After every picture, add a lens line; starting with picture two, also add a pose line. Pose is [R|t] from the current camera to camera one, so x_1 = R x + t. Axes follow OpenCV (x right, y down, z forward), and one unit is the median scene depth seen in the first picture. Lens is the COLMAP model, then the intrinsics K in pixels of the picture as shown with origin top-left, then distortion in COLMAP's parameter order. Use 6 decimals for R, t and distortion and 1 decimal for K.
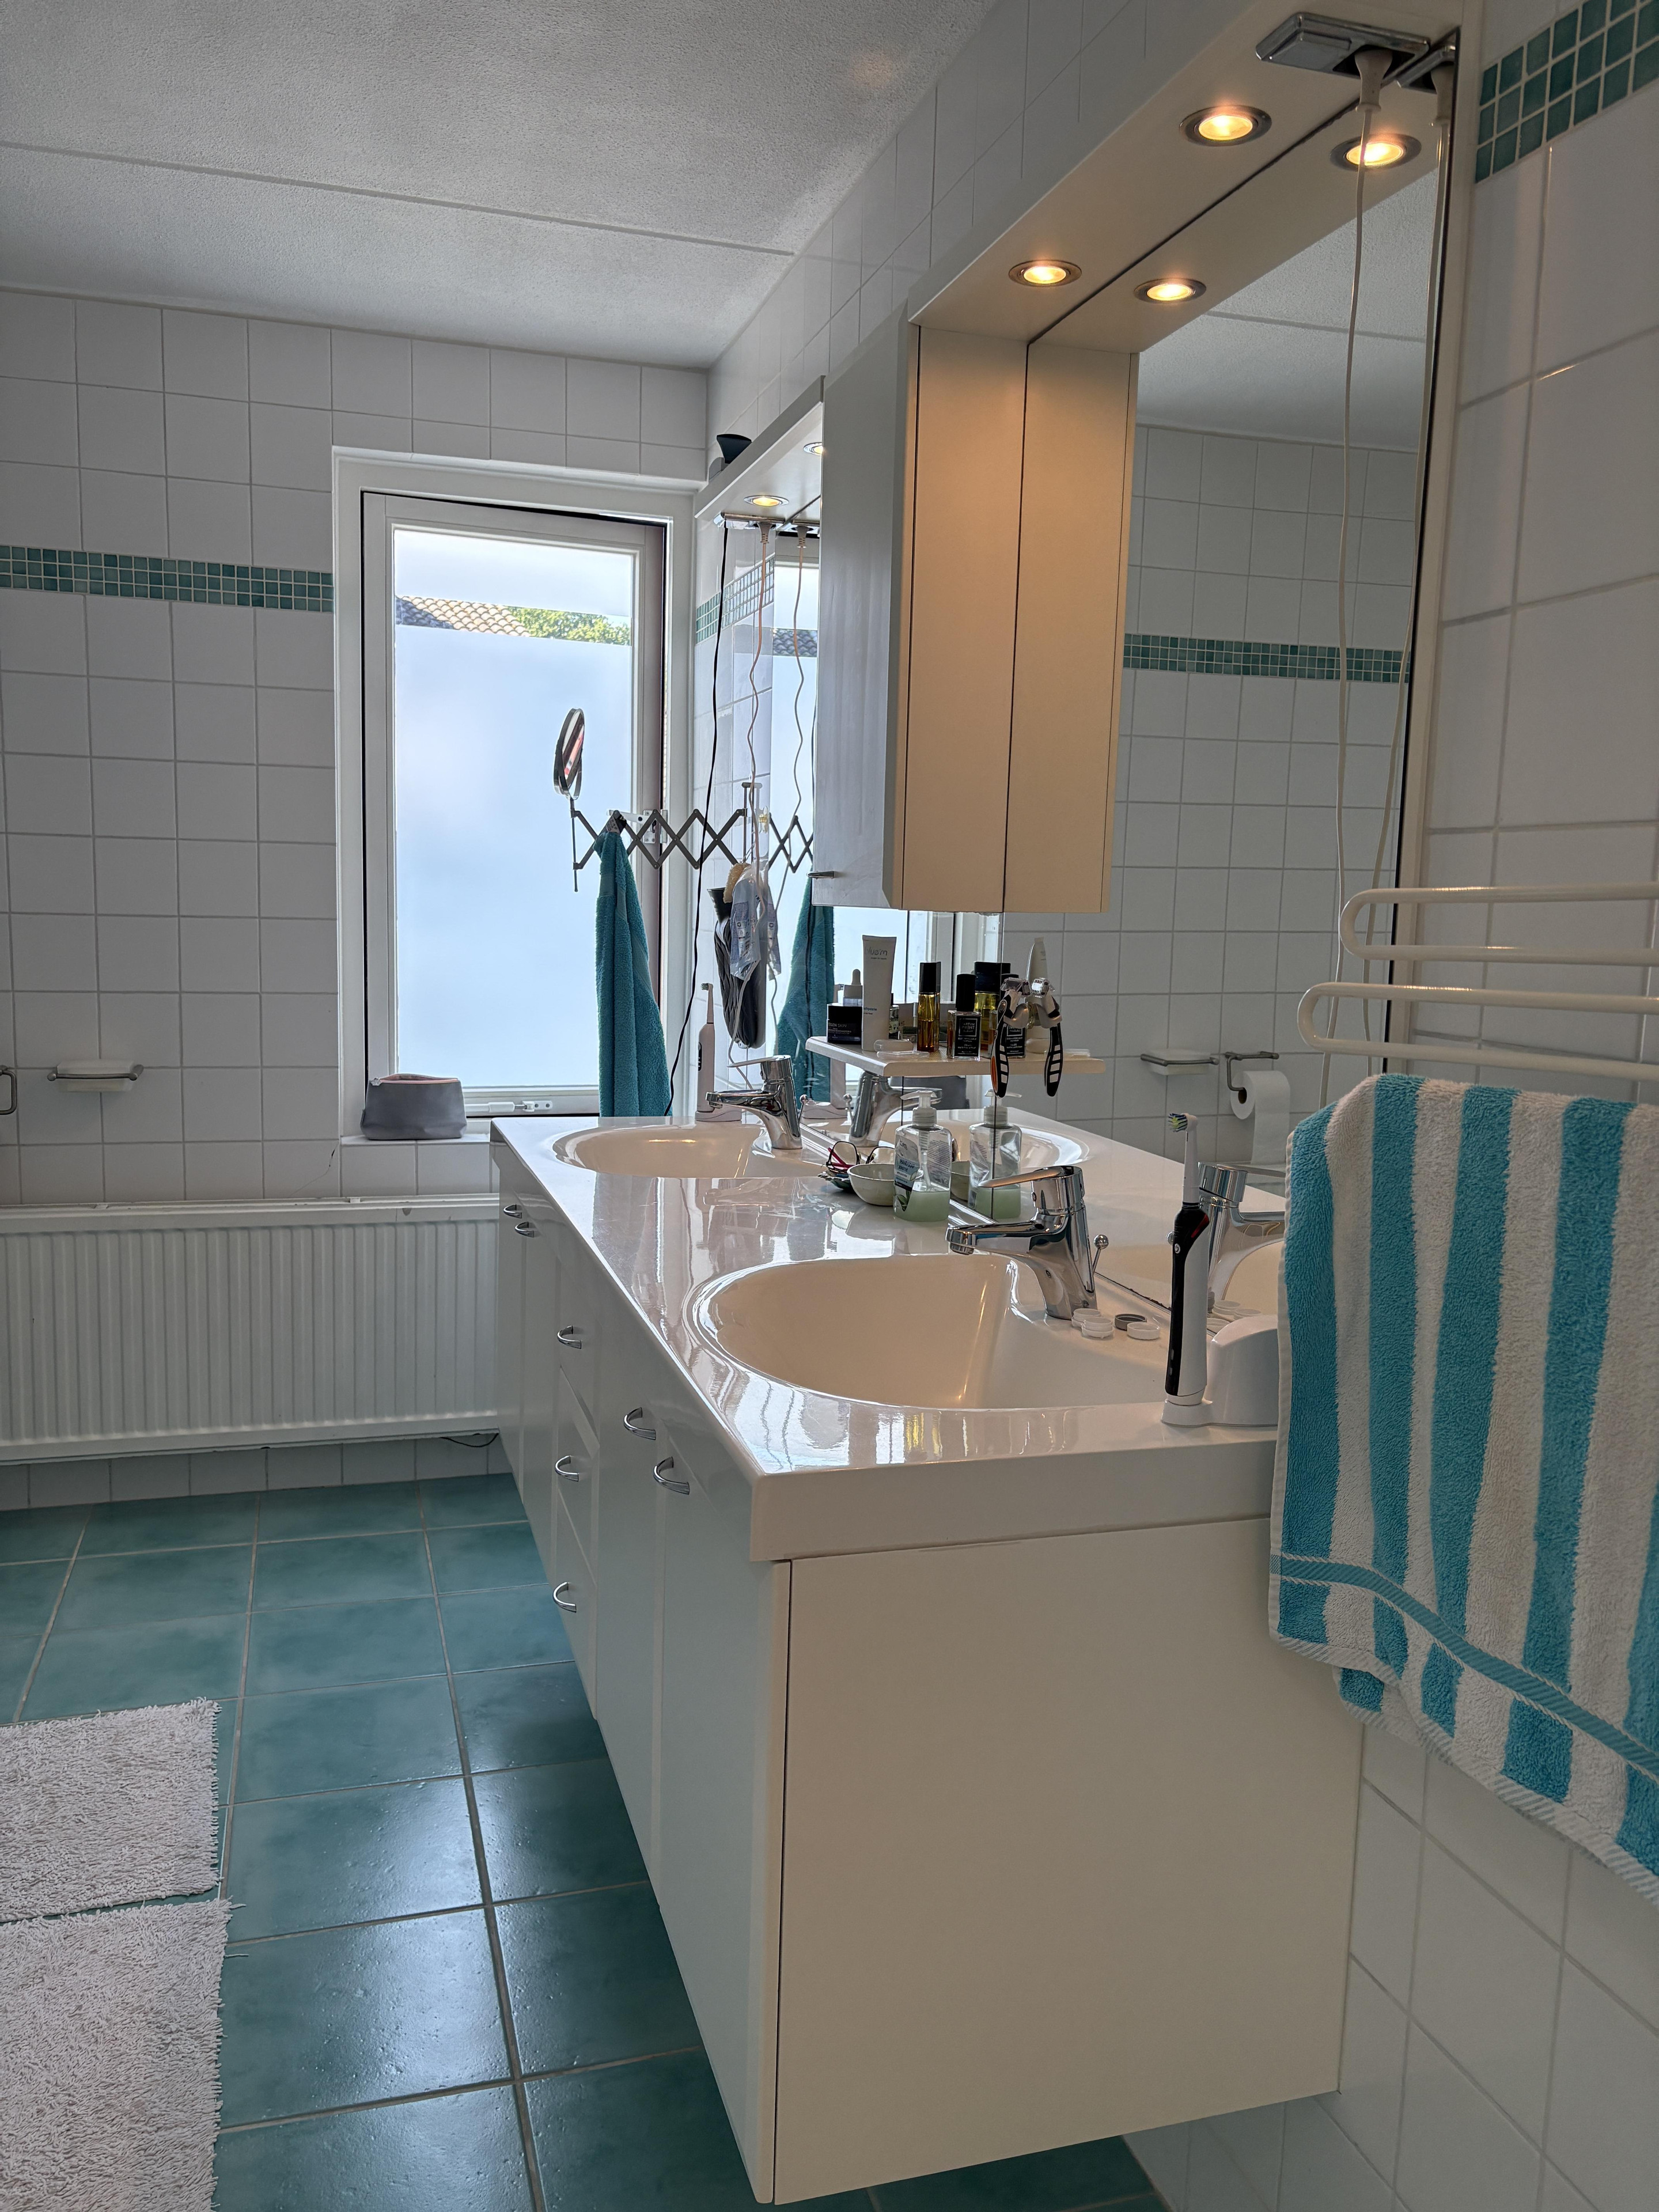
lens RADIAL K [[1669.2, 0, 820.2], [0, 1669.2, 1114.6], [0, 0, 1]] dist [0.057158, -0.056678]
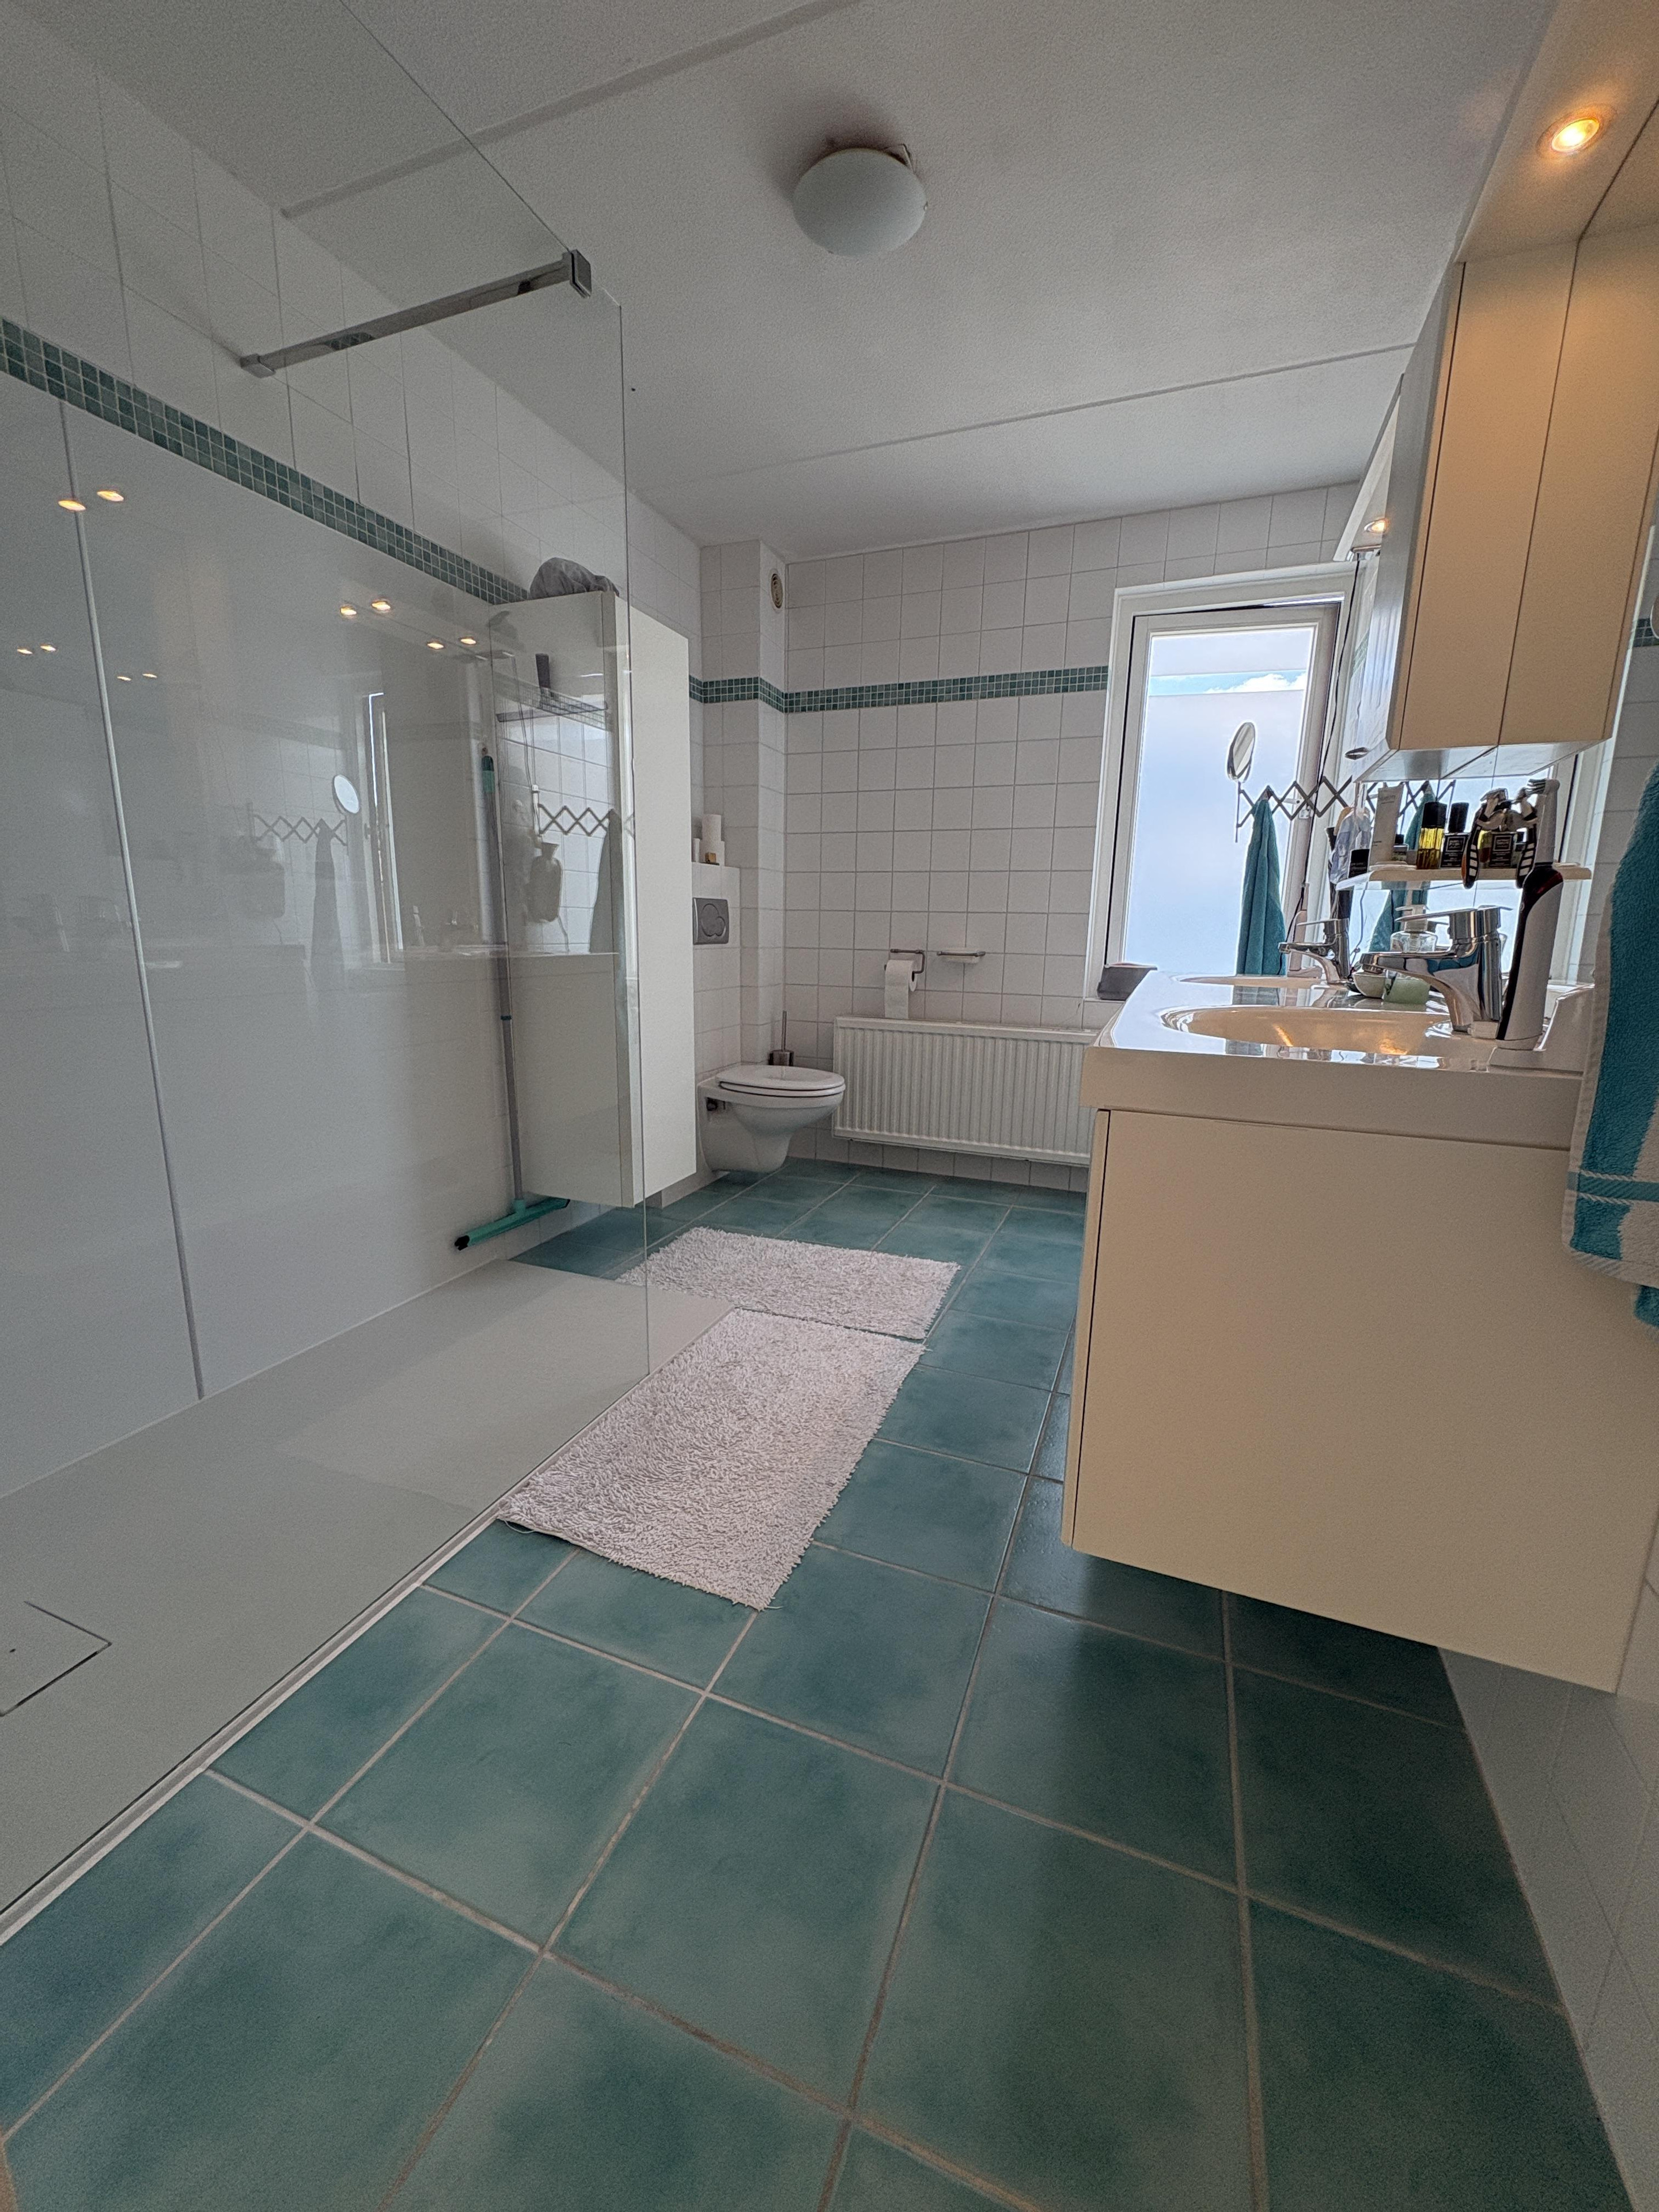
lens RADIAL K [[879.9, 0, 832.5], [0, 879.9, 1108.1], [0, 0, 1]] dist [0.000126, -0.000034]
pose [[0.785869, 0.112563, -0.608062, 0.092565], [-0.080034, 0.993538, 0.080483, 0.083886], [0.613192, -0.014583, 0.789799, 0.104697]]
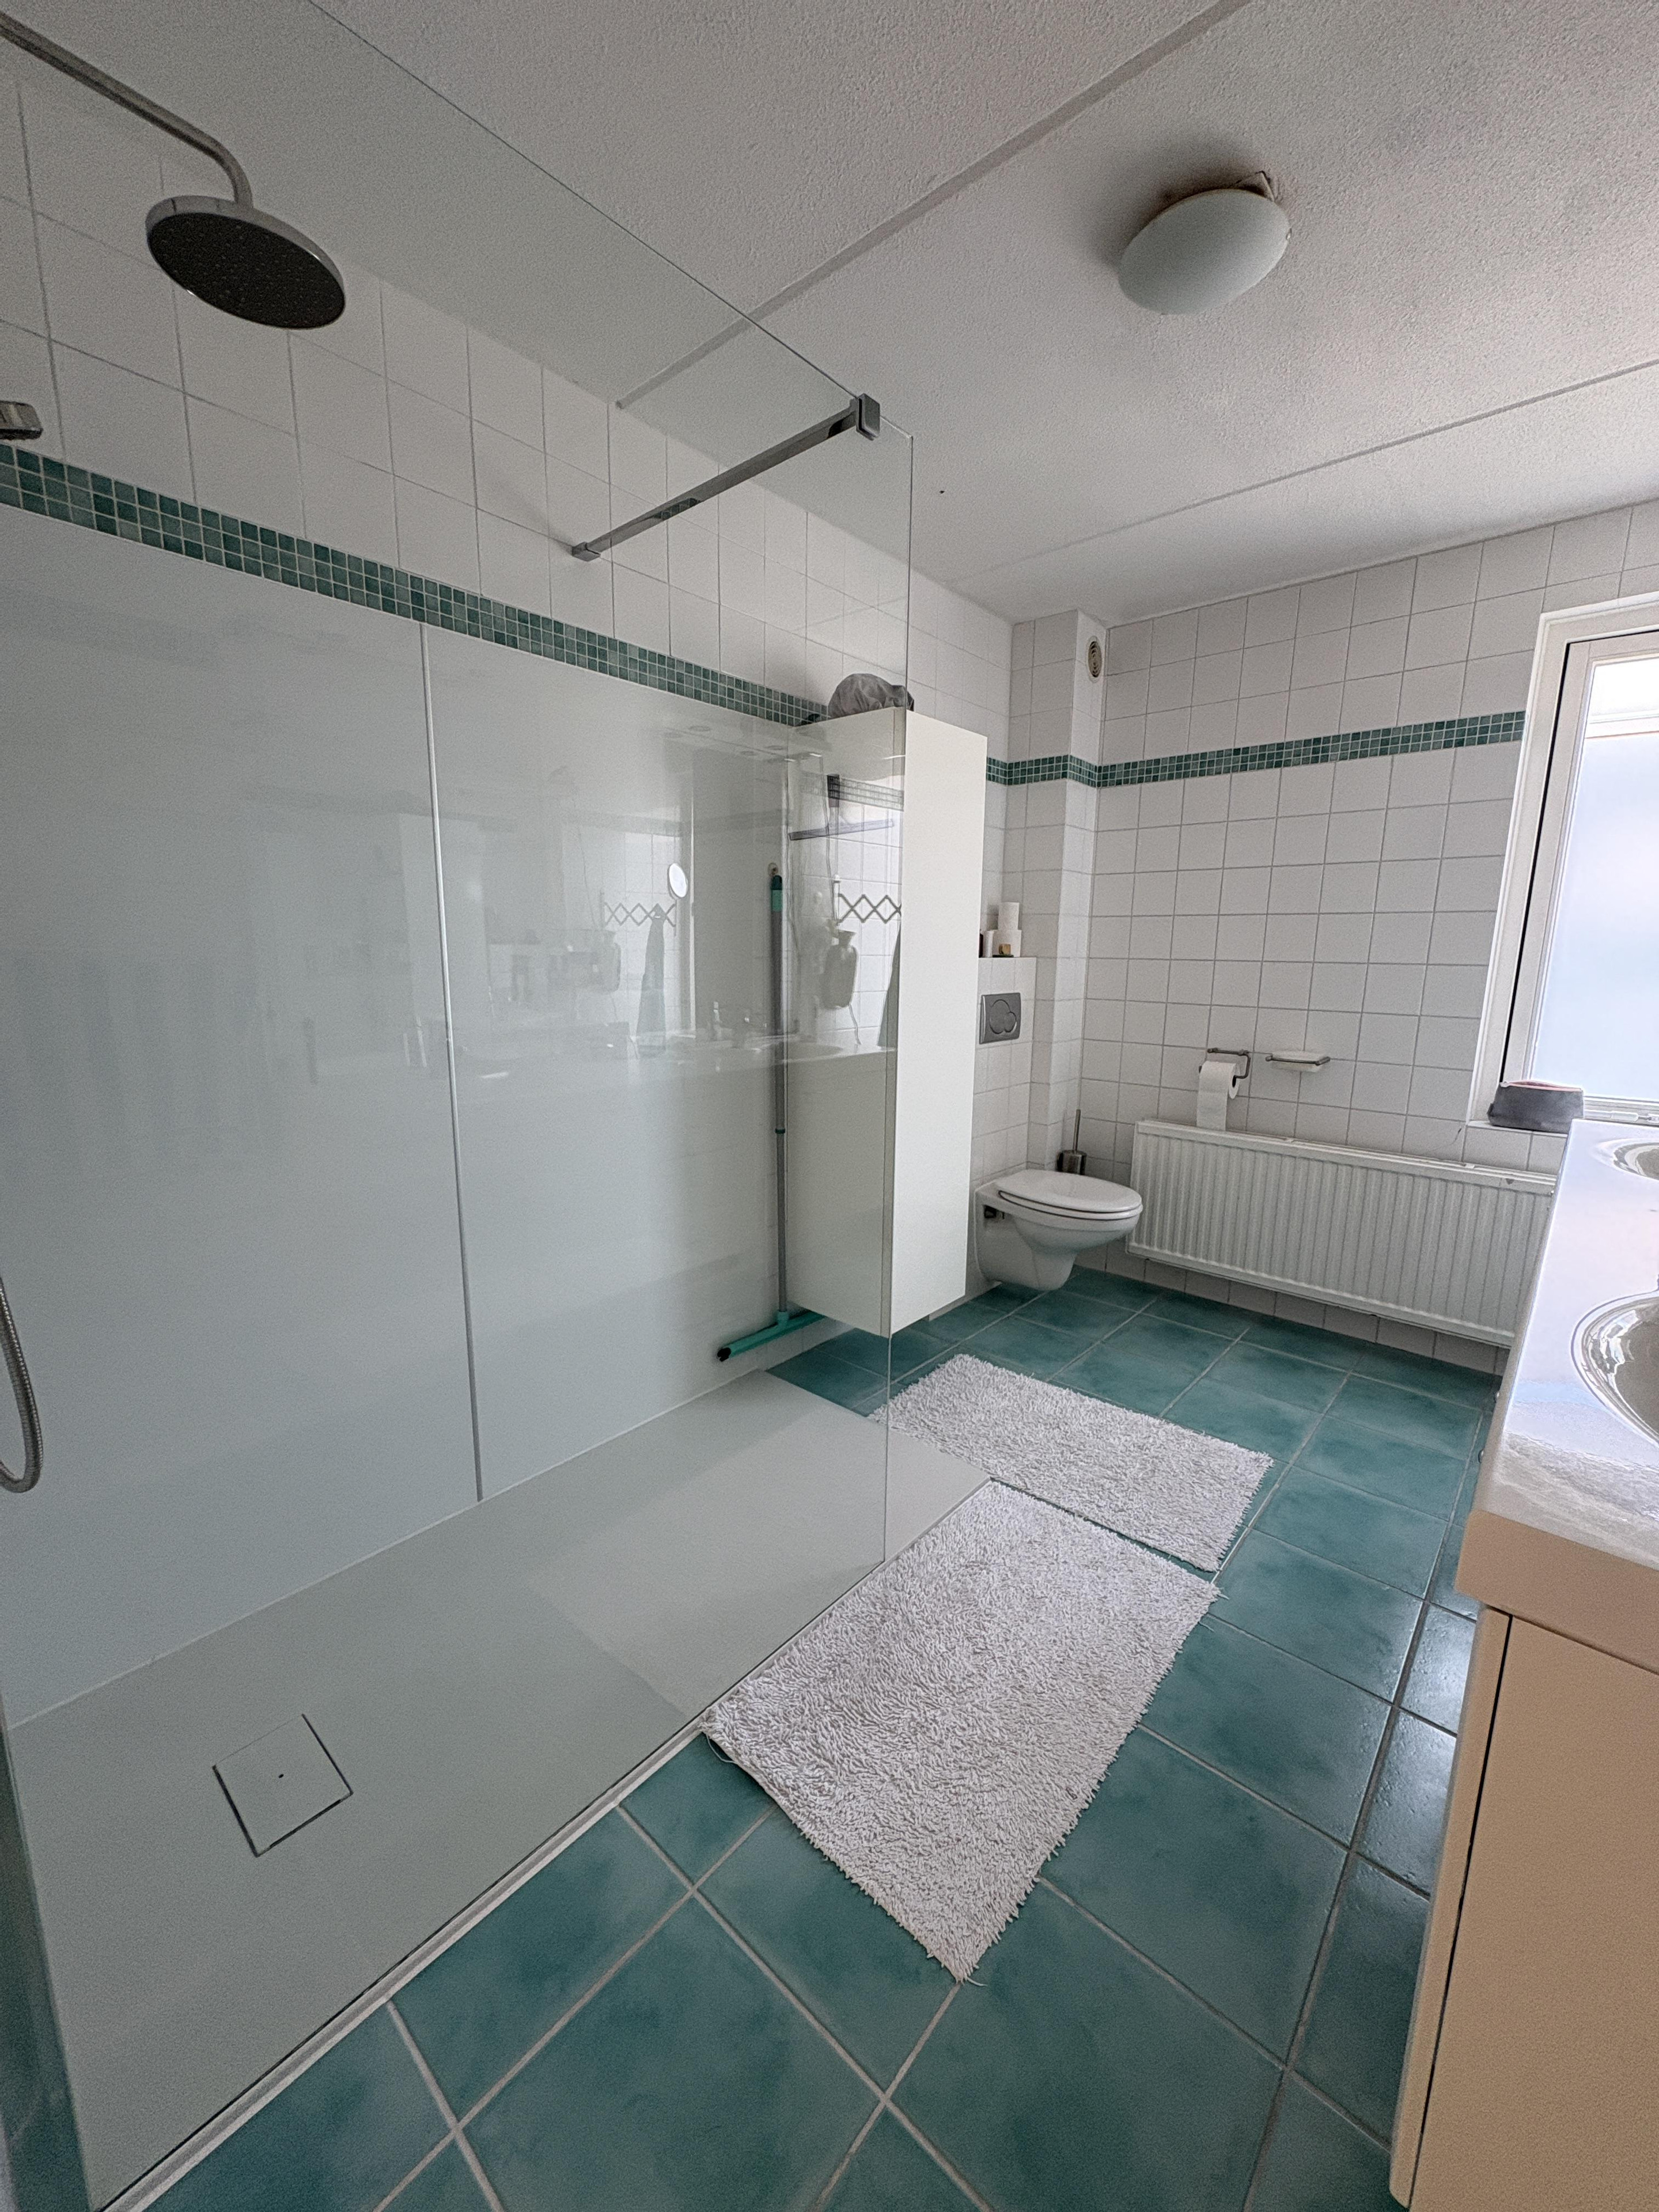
lens RADIAL K [[879.9, 0, 832.9], [0, 879.9, 1107.8], [0, 0, 1]] dist [0.000126, -0.000034]
pose [[0.529238, 0.131708, -0.838189, 0.055403], [-0.112266, 0.990063, 0.084687, 0.000333], [0.841013, 0.049281, 0.538765, 0.162570]]
